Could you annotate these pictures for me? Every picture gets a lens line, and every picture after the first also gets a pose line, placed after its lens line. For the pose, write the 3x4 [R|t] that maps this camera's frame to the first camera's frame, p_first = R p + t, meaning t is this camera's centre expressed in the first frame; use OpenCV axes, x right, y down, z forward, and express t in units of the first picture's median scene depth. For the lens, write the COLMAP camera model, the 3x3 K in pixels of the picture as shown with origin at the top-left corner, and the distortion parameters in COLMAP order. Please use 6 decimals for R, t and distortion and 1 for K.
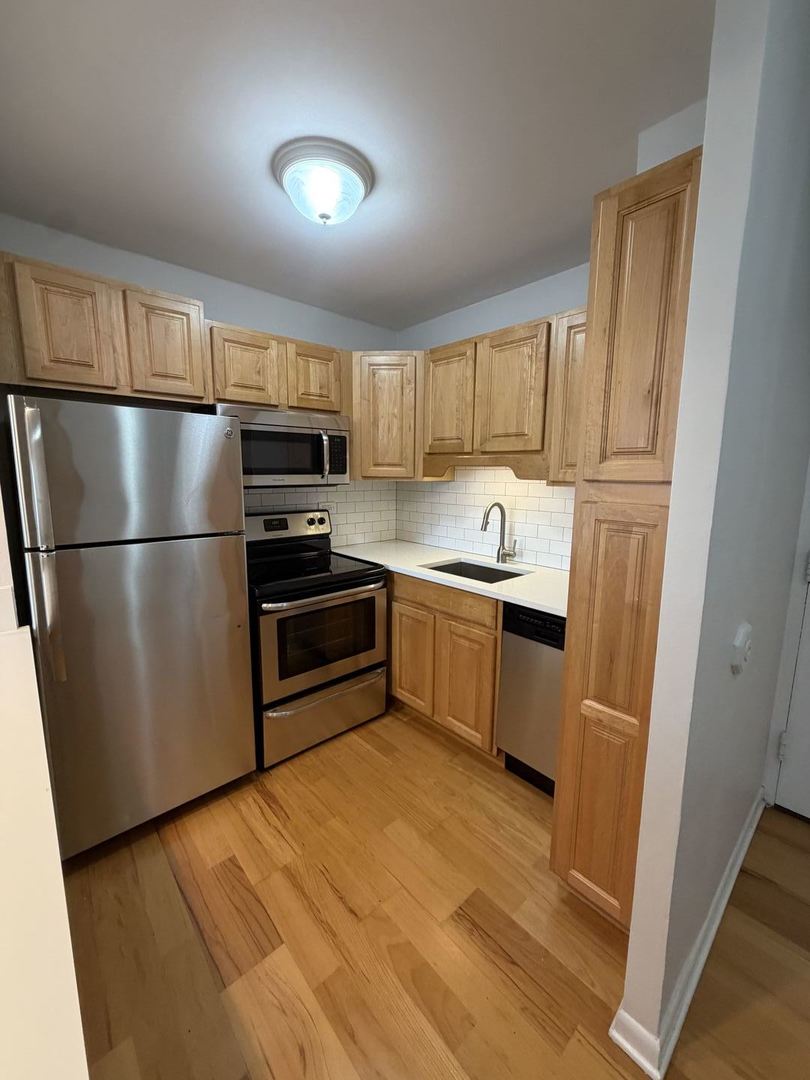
lens RADIAL K [[426.6, 0, 405.0], [0, 426.6, 534.5], [0, 0, 1]] dist [-0.001773, -0.000412]
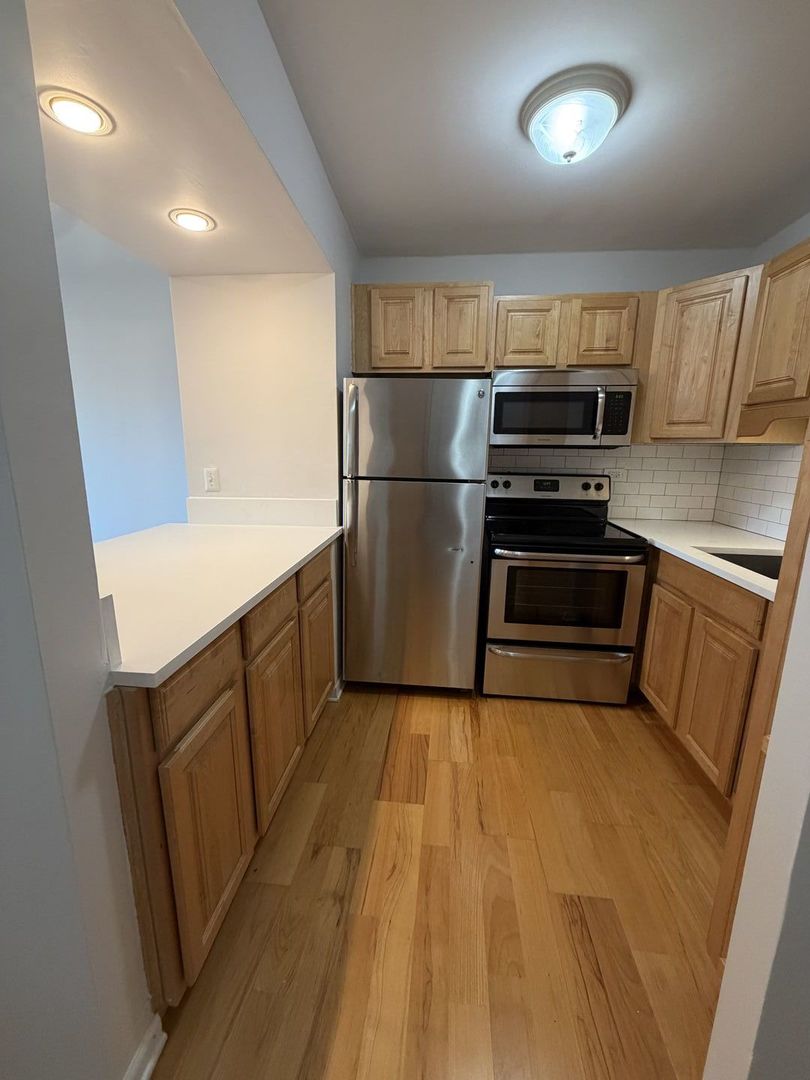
lens RADIAL K [[426.6, 0, 405.0], [0, 426.6, 534.5], [0, 0, 1]] dist [-0.001773, -0.000412]
pose [[0.671042, 0.147885, -0.726521, 0.262149], [-0.116637, 0.988760, 0.093535, 0.041611], [0.732188, 0.021973, 0.680748, 0.055873]]
